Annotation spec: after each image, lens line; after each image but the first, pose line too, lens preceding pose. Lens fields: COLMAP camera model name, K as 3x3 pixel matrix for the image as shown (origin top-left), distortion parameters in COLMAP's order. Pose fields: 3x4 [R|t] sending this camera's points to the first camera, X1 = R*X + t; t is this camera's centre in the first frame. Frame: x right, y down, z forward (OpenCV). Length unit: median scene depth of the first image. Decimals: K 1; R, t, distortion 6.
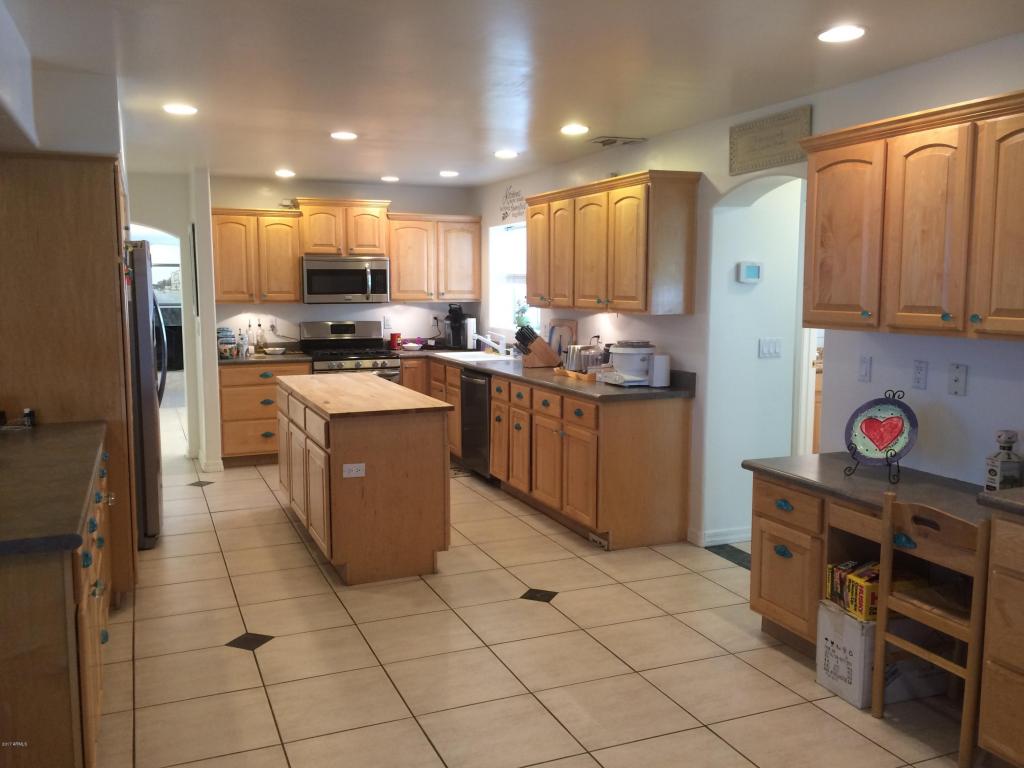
lens RADIAL K [[886.7, 0, 512.0], [0, 886.7, 384.0], [0, 0, 1]] dist [0.056345, -0.009248]
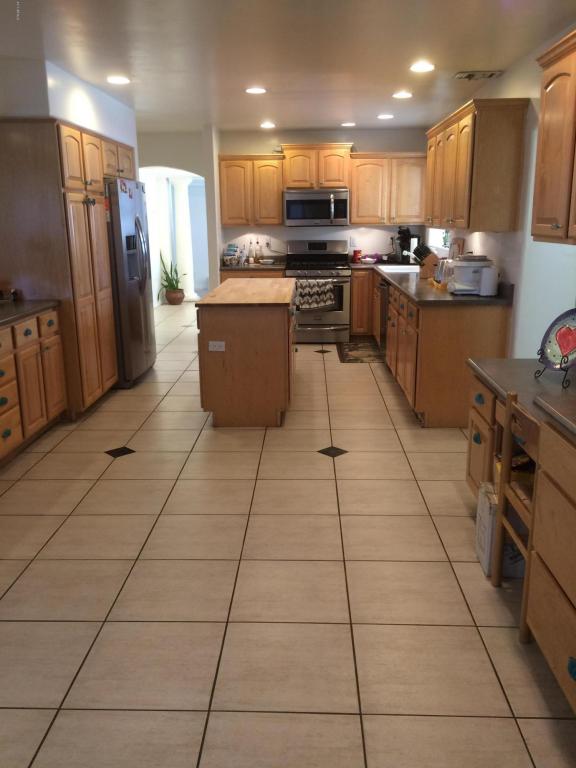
lens RADIAL K [[665.1, 0, 288.0], [0, 665.1, 384.0], [0, 0, 1]] dist [0.056345, -0.009248]
pose [[0.909978, 0.094975, -0.403634, 0.202487], [-0.040282, 0.989060, 0.141911, 0.002392], [0.412696, -0.112876, 0.903848, 0.060001]]
